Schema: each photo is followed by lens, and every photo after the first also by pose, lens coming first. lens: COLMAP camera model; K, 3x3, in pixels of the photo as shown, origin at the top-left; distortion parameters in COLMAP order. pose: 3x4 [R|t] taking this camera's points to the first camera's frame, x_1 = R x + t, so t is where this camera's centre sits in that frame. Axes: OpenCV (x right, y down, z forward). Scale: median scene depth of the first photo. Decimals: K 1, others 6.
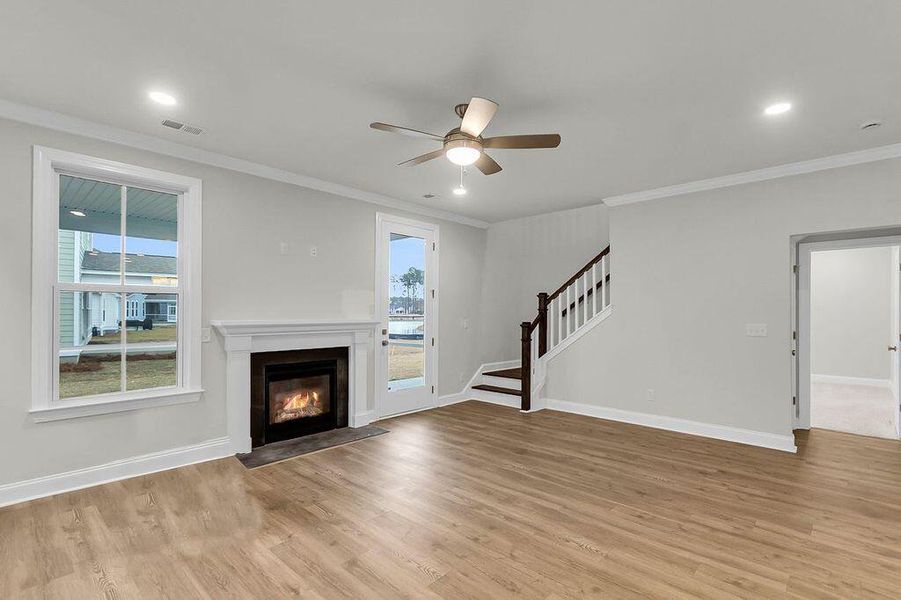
lens RADIAL K [[425.2, 0, 454.2], [0, 425.2, 312.8], [0, 0, 1]] dist [0.000863, 0.000314]
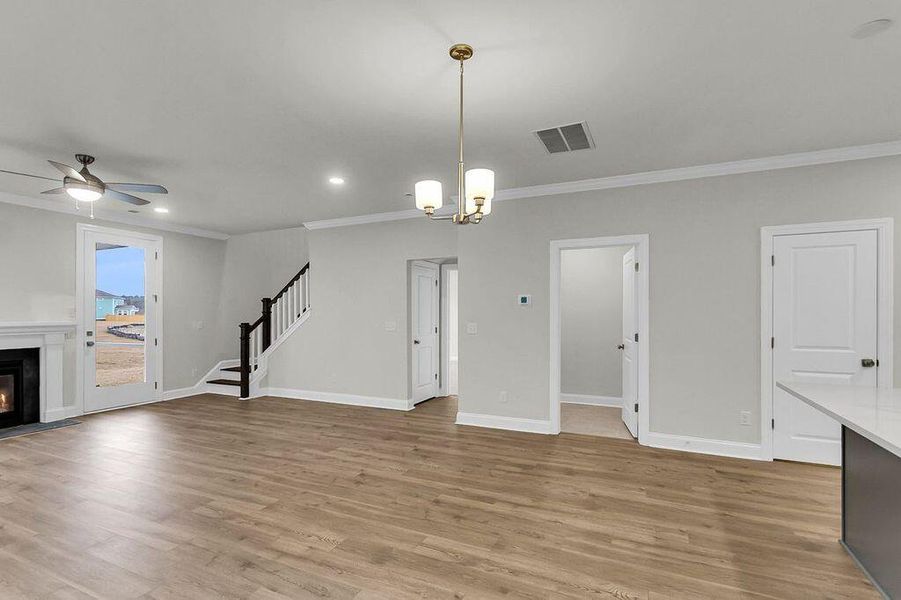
lens RADIAL K [[425.2, 0, 454.2], [0, 425.2, 312.8], [0, 0, 1]] dist [0.000863, 0.000314]
pose [[0.949418, -0.005622, 0.313964, 0.415504], [0.006980, 0.999971, -0.003202, 0.002073], [-0.313936, 0.005232, 0.949430, -0.354525]]
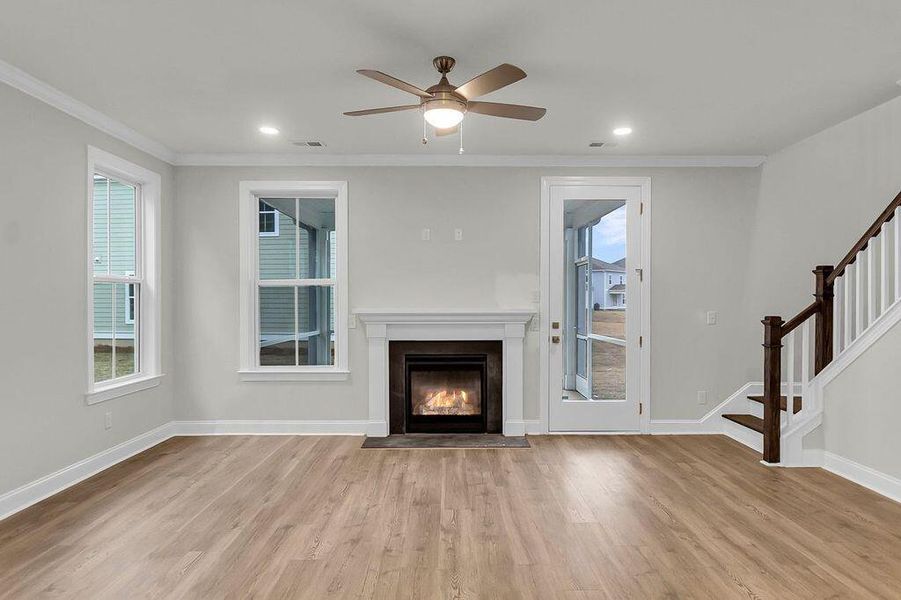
lens RADIAL K [[575.9, 0, 450.5], [0, 575.9, 300.0], [0, 0, 1]] dist [-0.002280, 0.000003]
pose [[0.686995, -0.004041, -0.726651, 0.532575], [0.001995, 0.999991, -0.003675, 0.001514], [0.726659, 0.001074, 0.686997, 0.128773]]
